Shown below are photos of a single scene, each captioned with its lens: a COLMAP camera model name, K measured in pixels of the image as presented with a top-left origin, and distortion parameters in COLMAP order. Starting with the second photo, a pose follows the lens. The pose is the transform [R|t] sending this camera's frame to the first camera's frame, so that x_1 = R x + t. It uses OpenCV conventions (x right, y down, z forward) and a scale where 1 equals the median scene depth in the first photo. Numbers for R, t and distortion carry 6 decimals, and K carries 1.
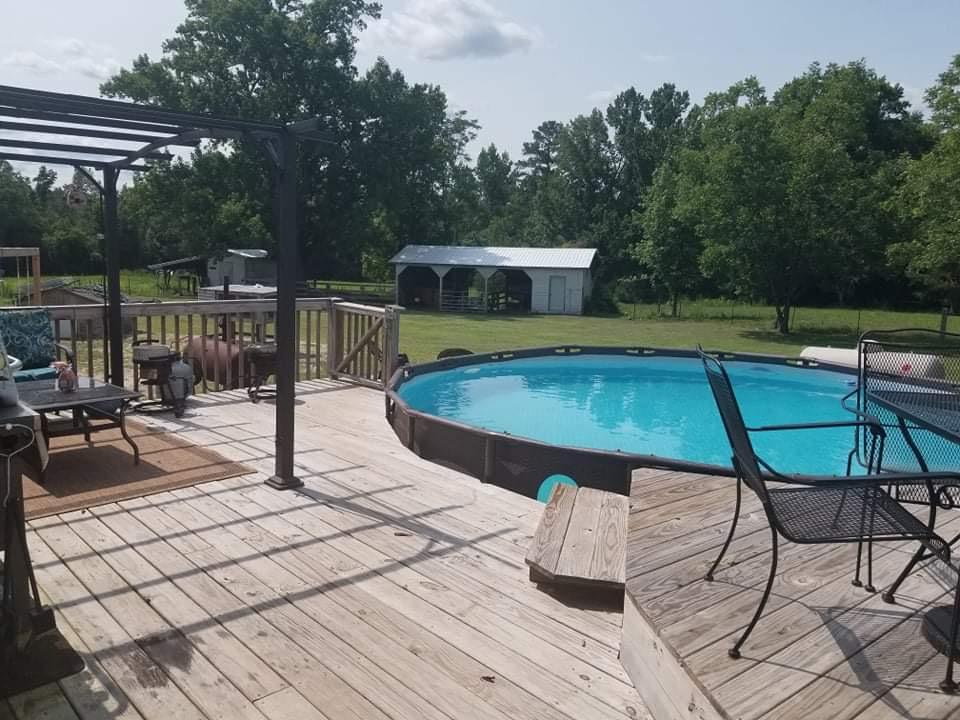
lens RADIAL K [[790.0, 0, 480.0], [0, 790.0, 360.0], [0, 0, 1]] dist [0.074446, -0.114767]
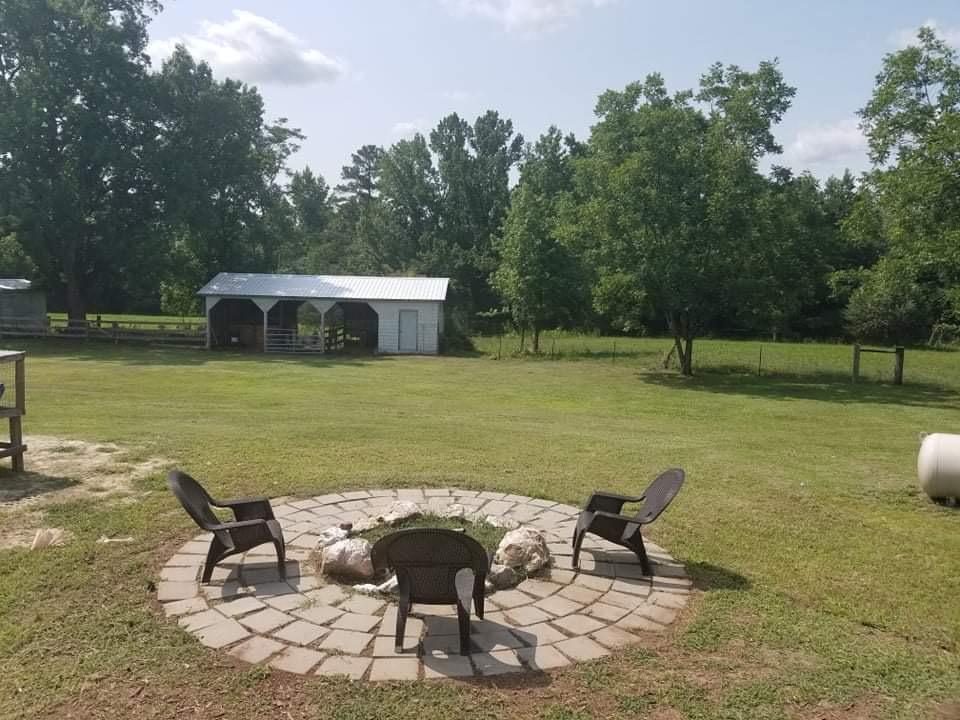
lens RADIAL K [[790.0, 0, 480.0], [0, 790.0, 360.0], [0, 0, 1]] dist [0.074446, -0.114767]
pose [[0.972794, -0.023855, 0.230442, -0.017997], [0.032425, 0.998913, -0.033477, -0.015604], [-0.229393, 0.040038, 0.972510, 0.116179]]
